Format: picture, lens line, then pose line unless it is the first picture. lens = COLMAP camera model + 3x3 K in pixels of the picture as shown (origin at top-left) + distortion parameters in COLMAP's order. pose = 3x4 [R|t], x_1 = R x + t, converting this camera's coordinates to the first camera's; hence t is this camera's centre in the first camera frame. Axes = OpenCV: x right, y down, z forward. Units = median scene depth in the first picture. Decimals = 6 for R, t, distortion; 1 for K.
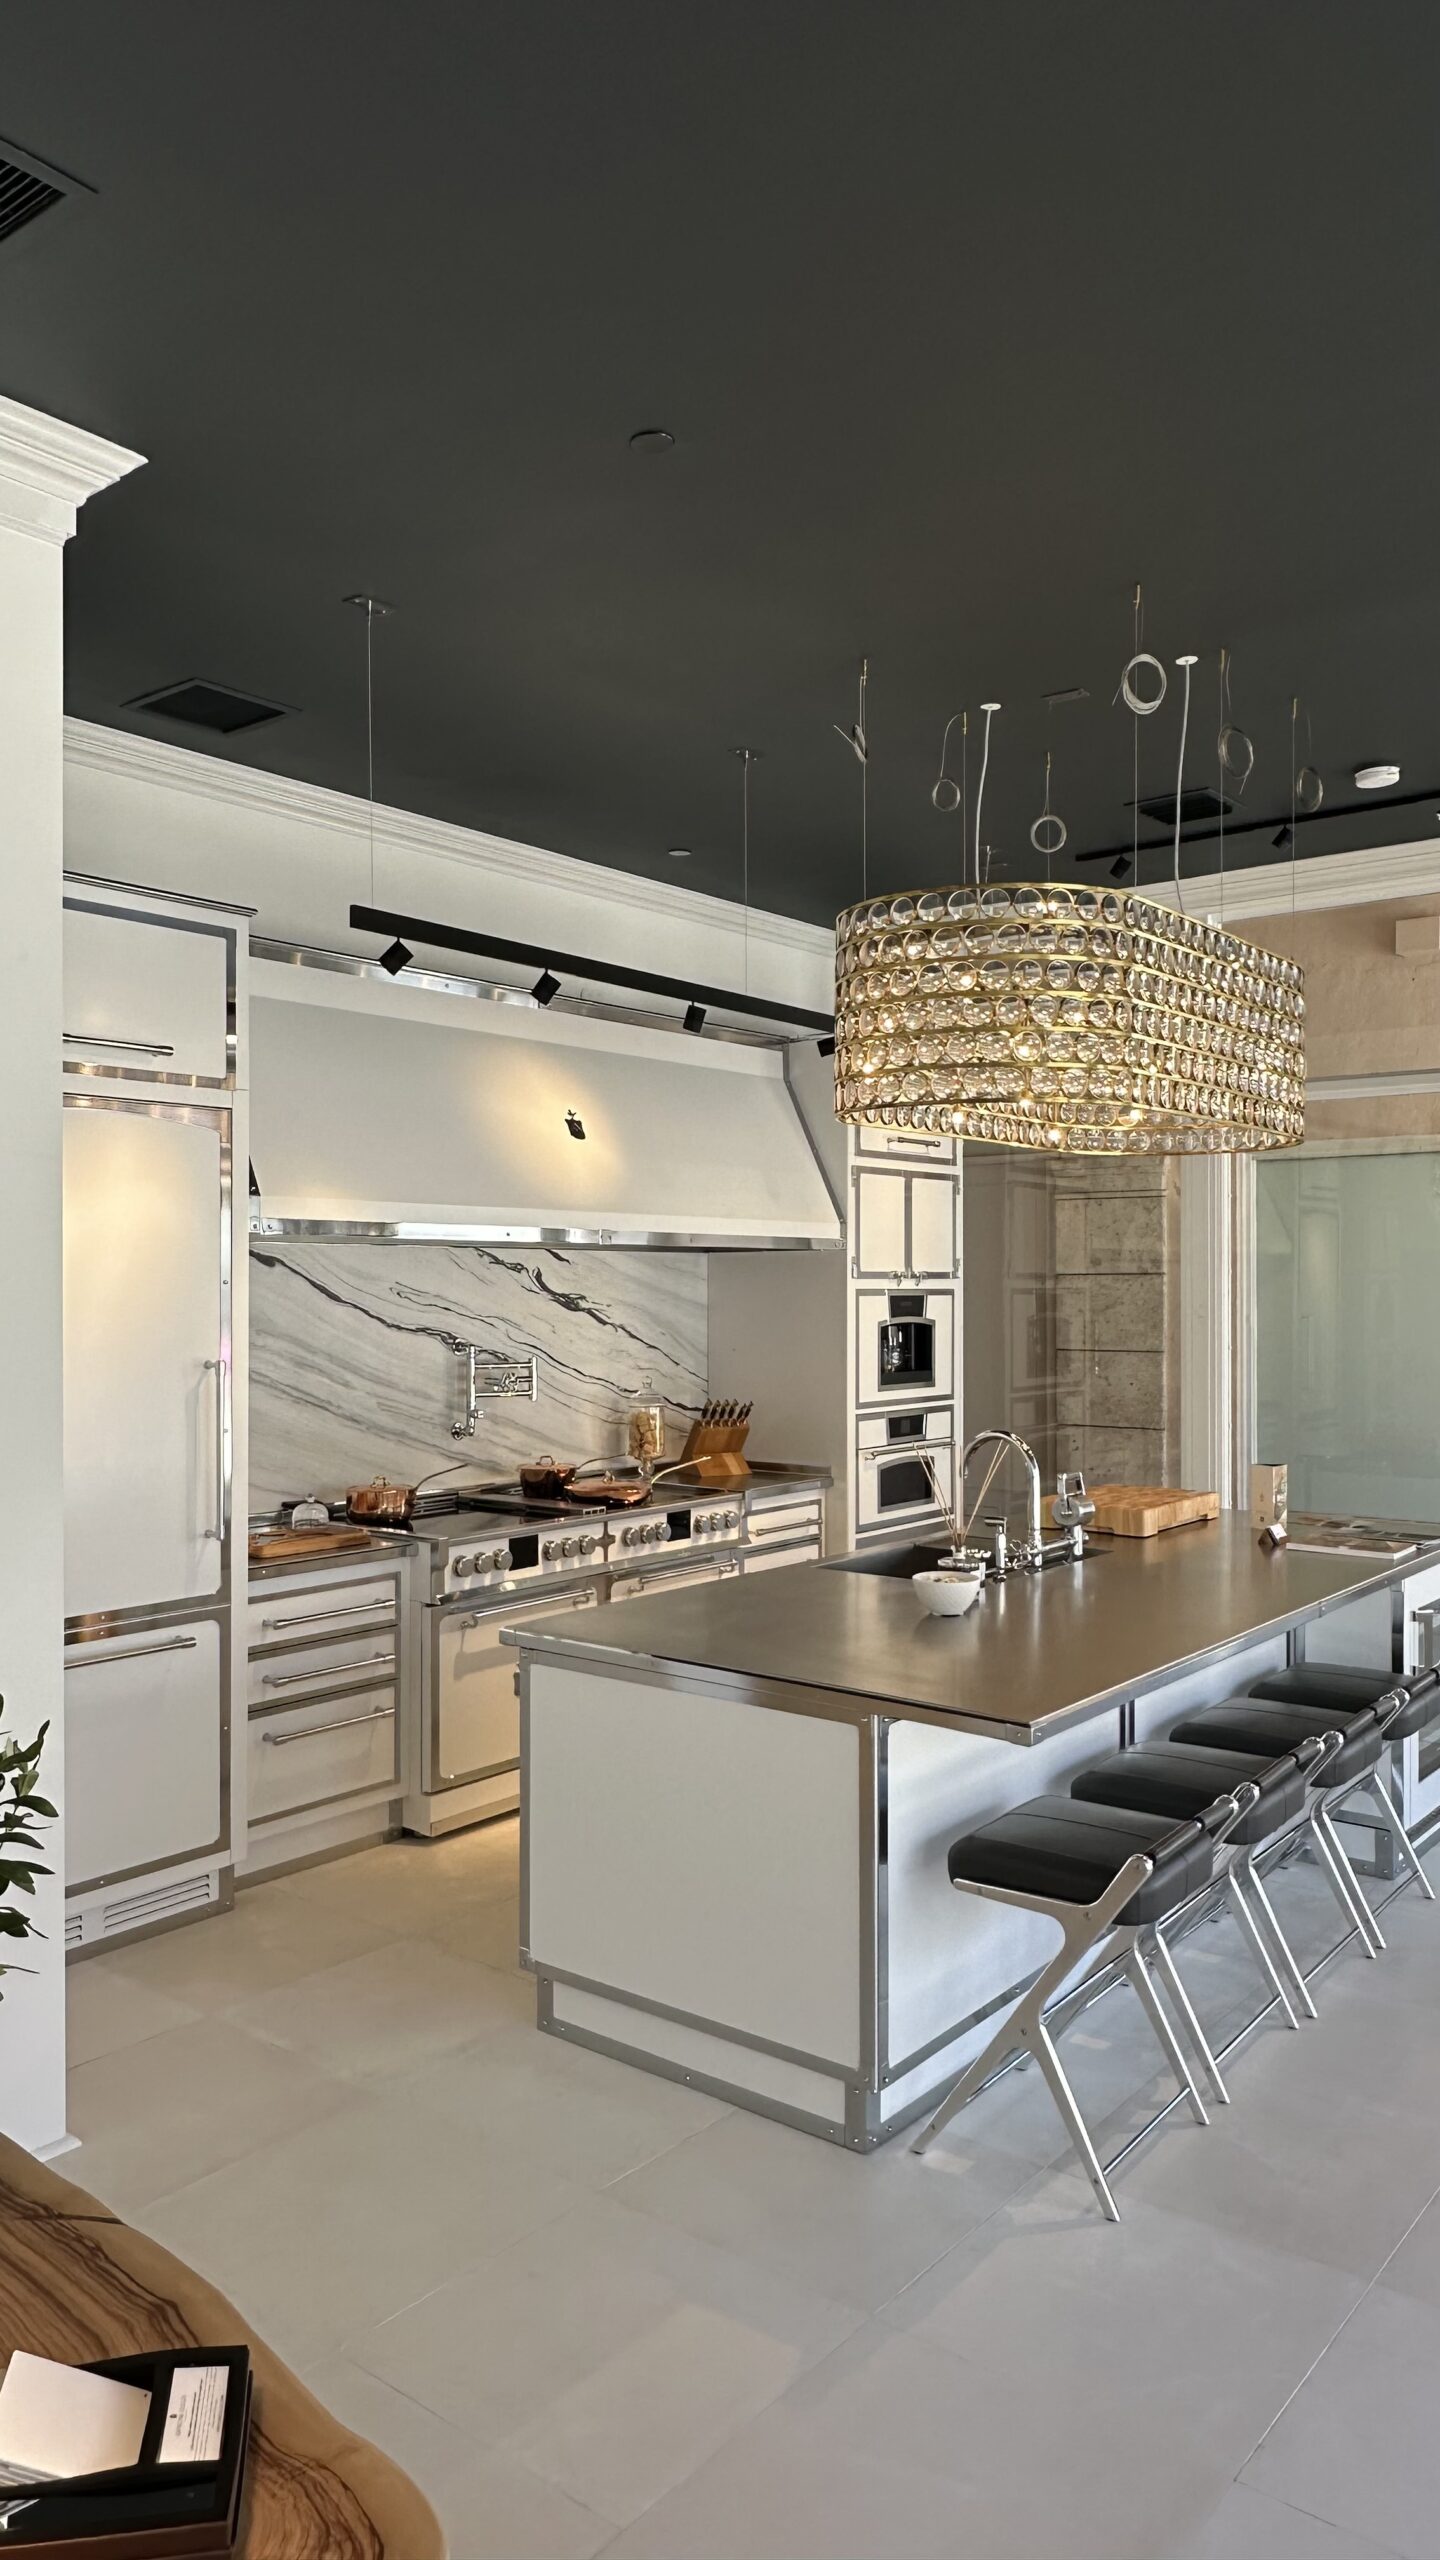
lens RADIAL K [[1698.4, 0, 738.6], [0, 1698.4, 1293.8], [0, 0, 1]] dist [-0.015822, -0.007590]
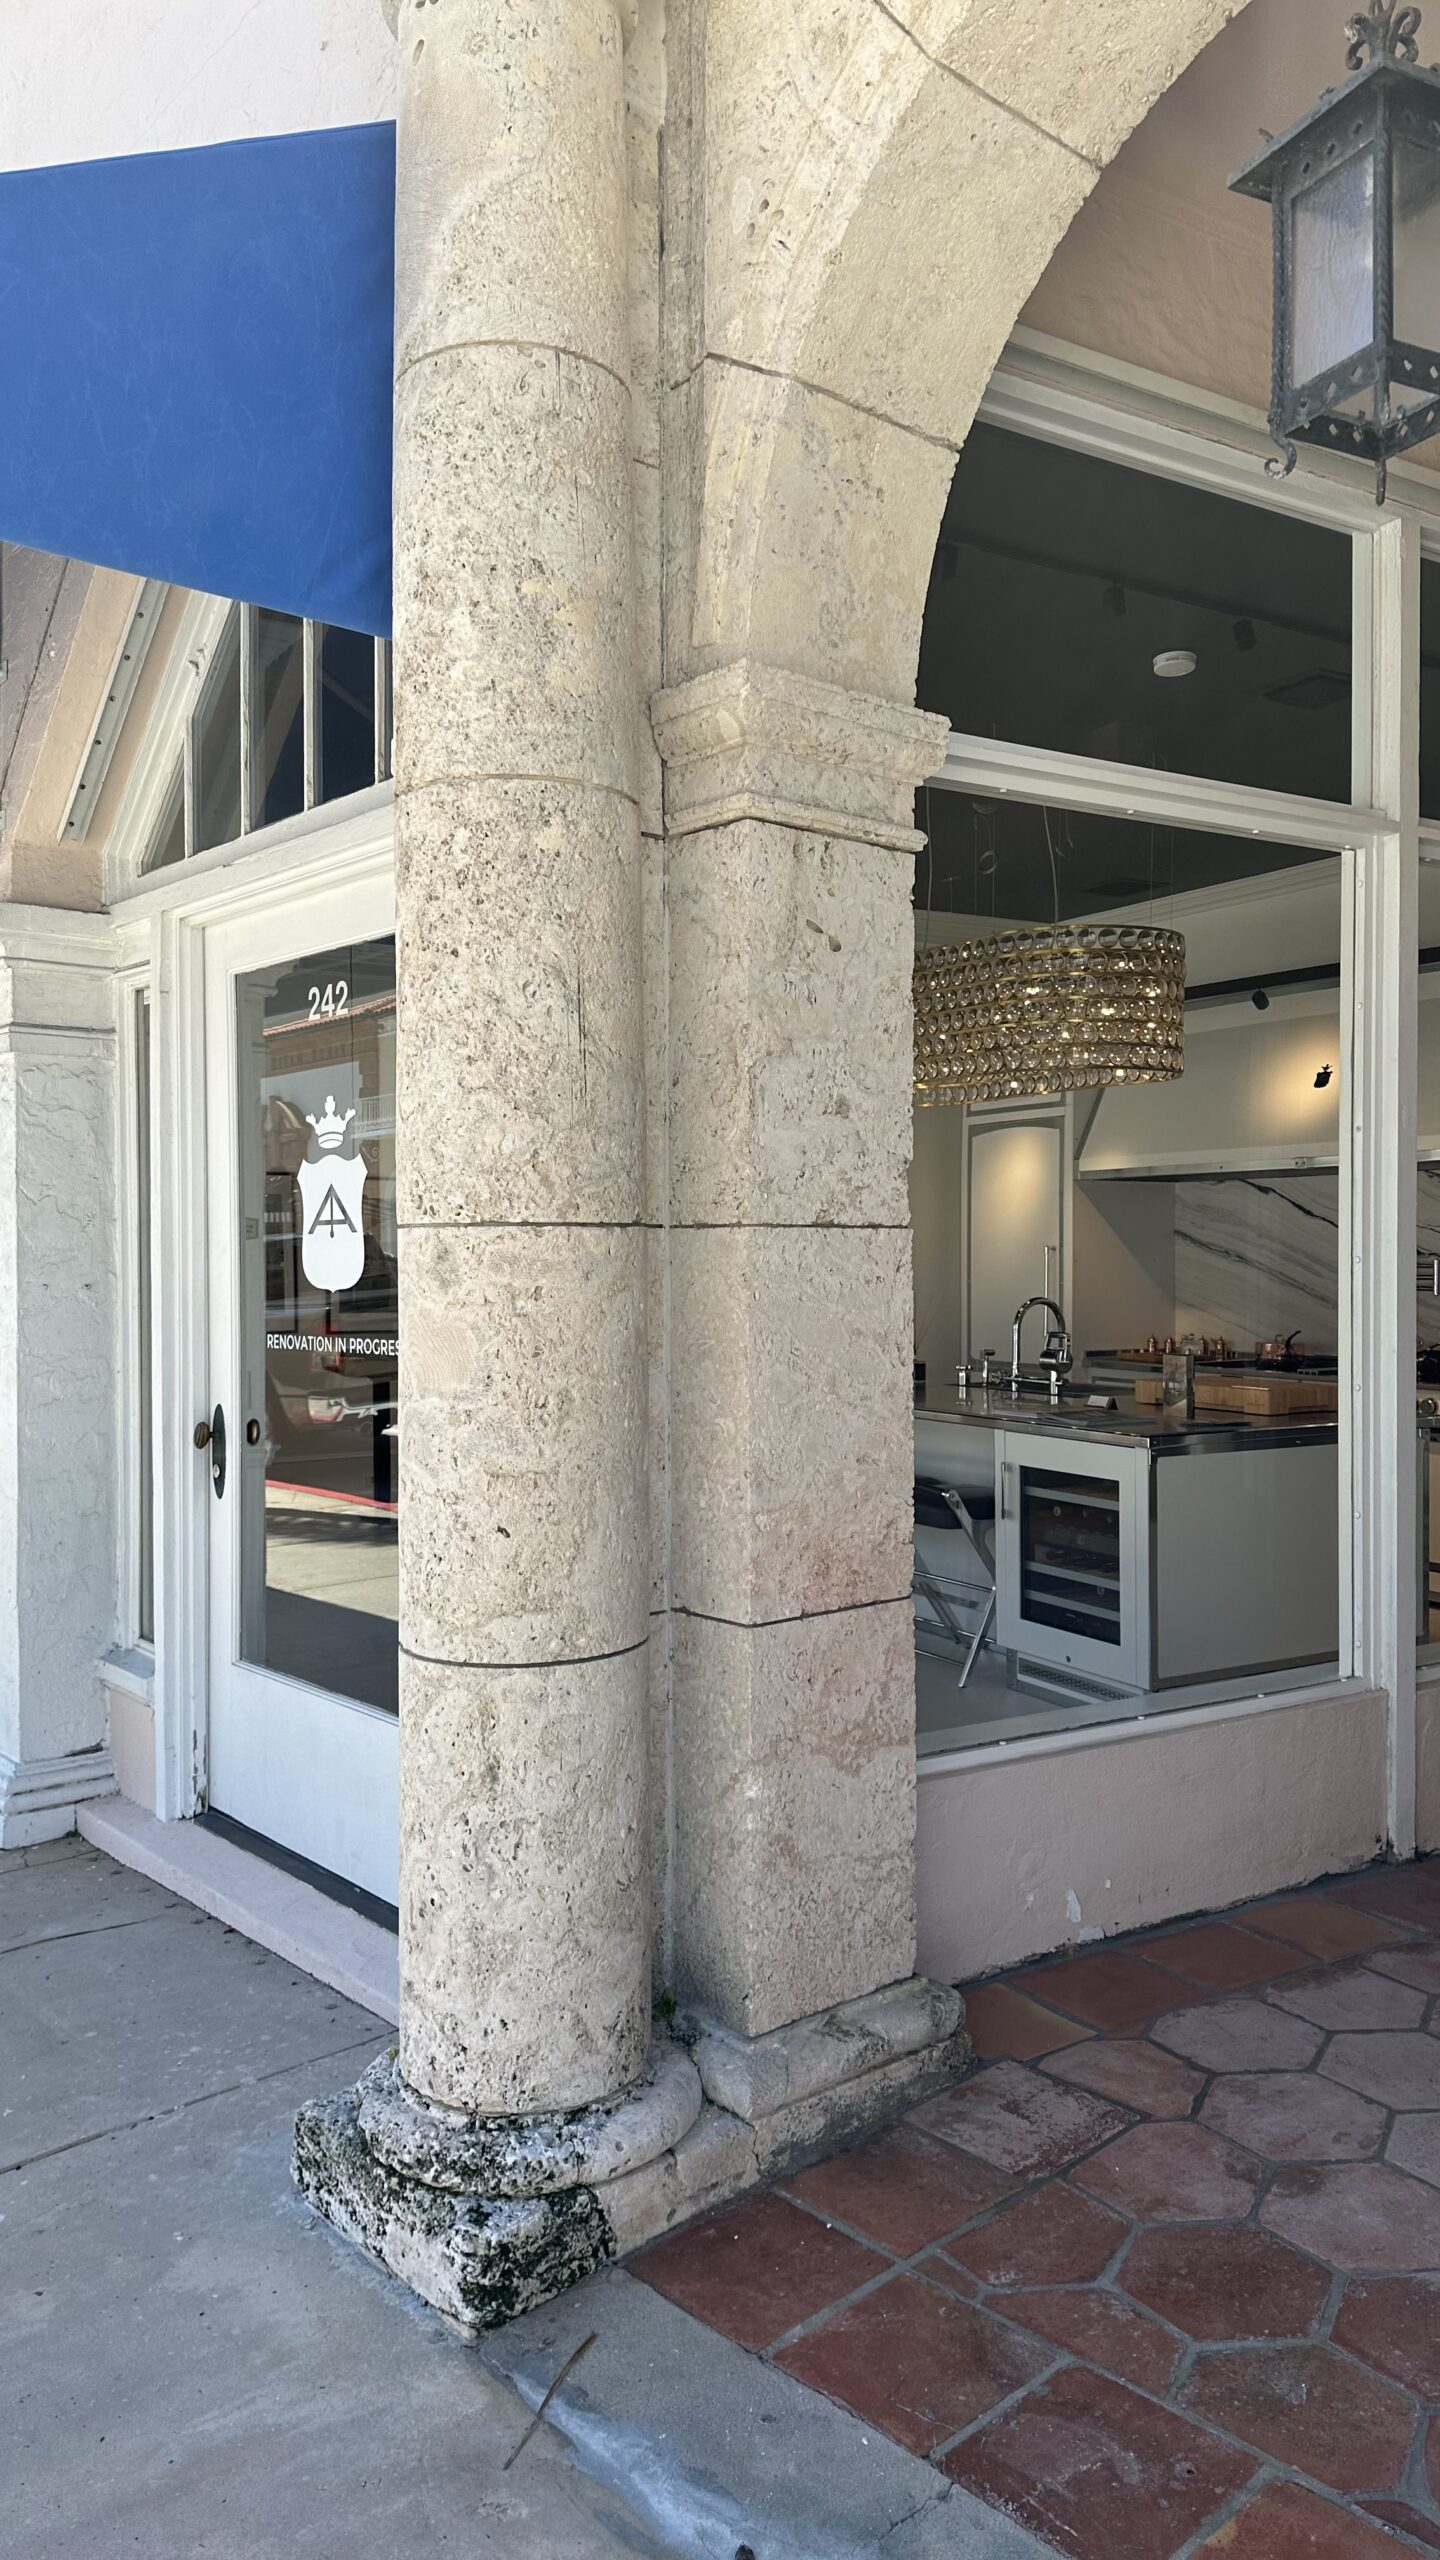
lens RADIAL K [[1765.2, 0, 713.2], [0, 1765.2, 1272.9], [0, 0, 1]] dist [0.095310, -0.075848]
pose [[-0.357211, 0.012469, -0.933941, 1.344893], [-0.000203, 0.999910, 0.013427, 0.032590], [0.934024, 0.004986, -0.357176, 1.052434]]
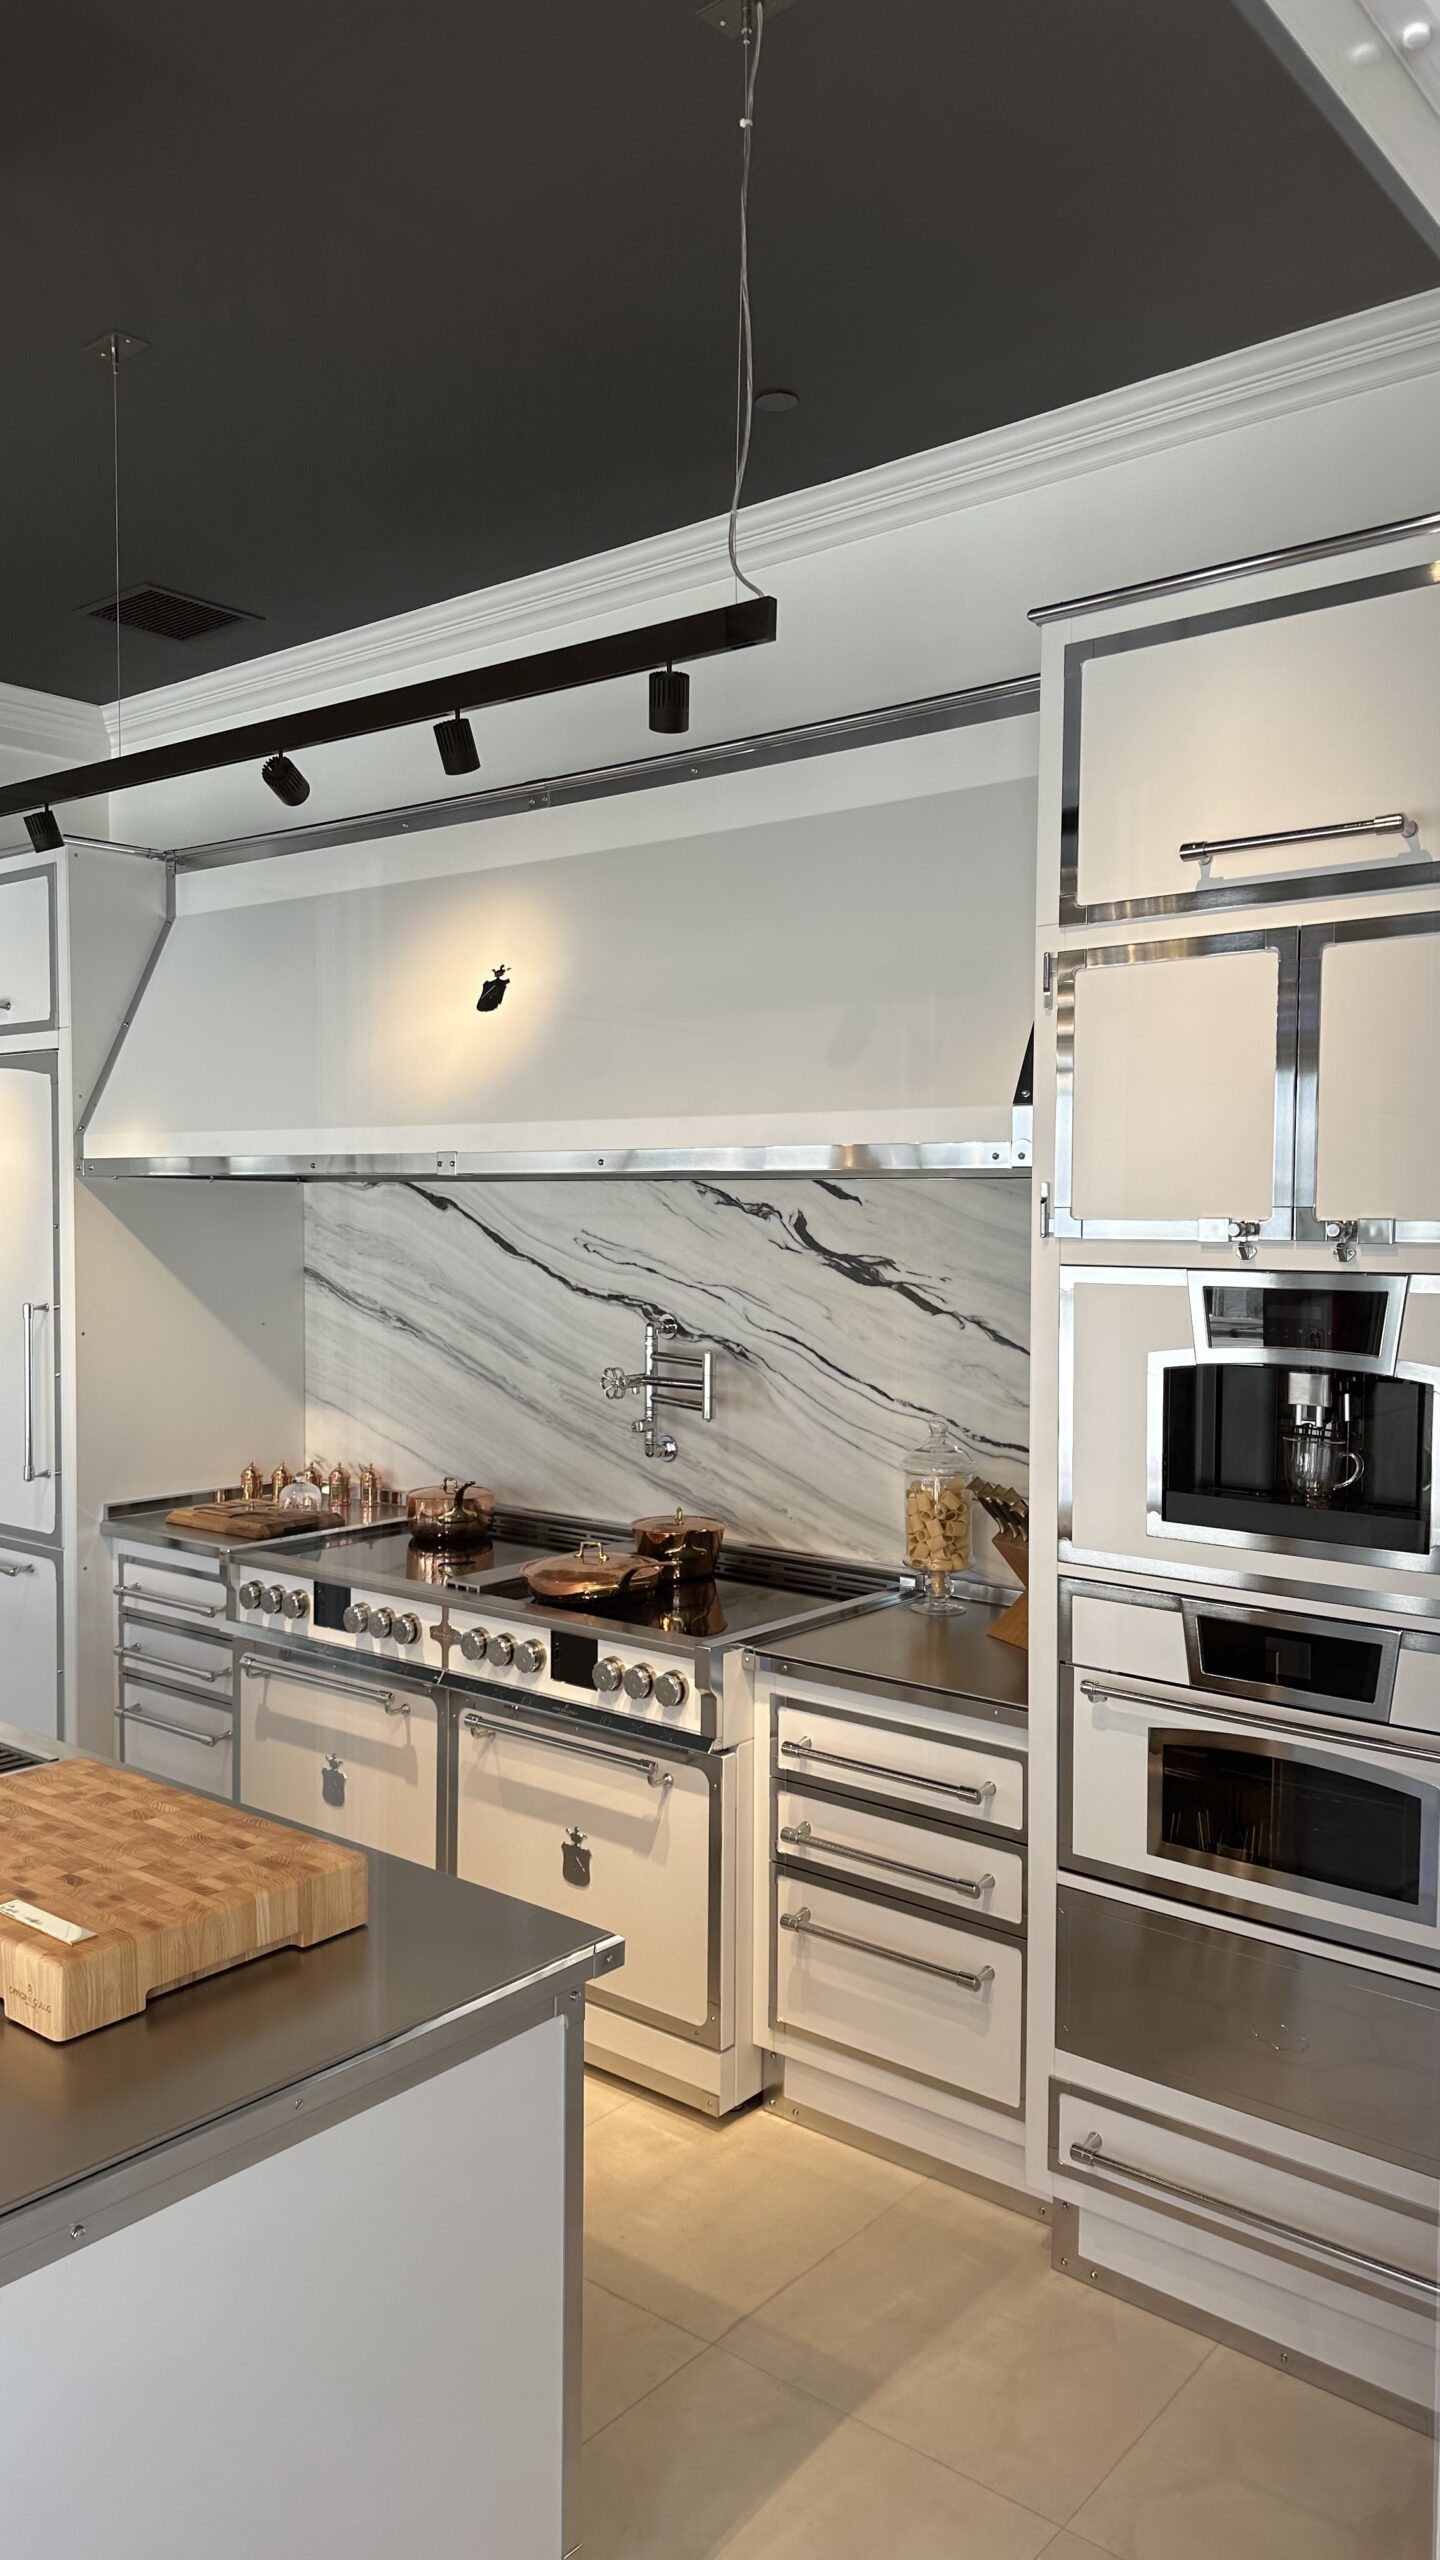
lens RADIAL K [[1765.2, 0, 764.1], [0, 1765.2, 1303.3], [0, 0, 1]] dist [0.095310, -0.075848]
pose [[-0.005836, 0.053114, -0.998571, 0.578636], [-0.012761, 0.998503, 0.053185, -0.017461], [0.999902, 0.013053, -0.005149, 1.106394]]
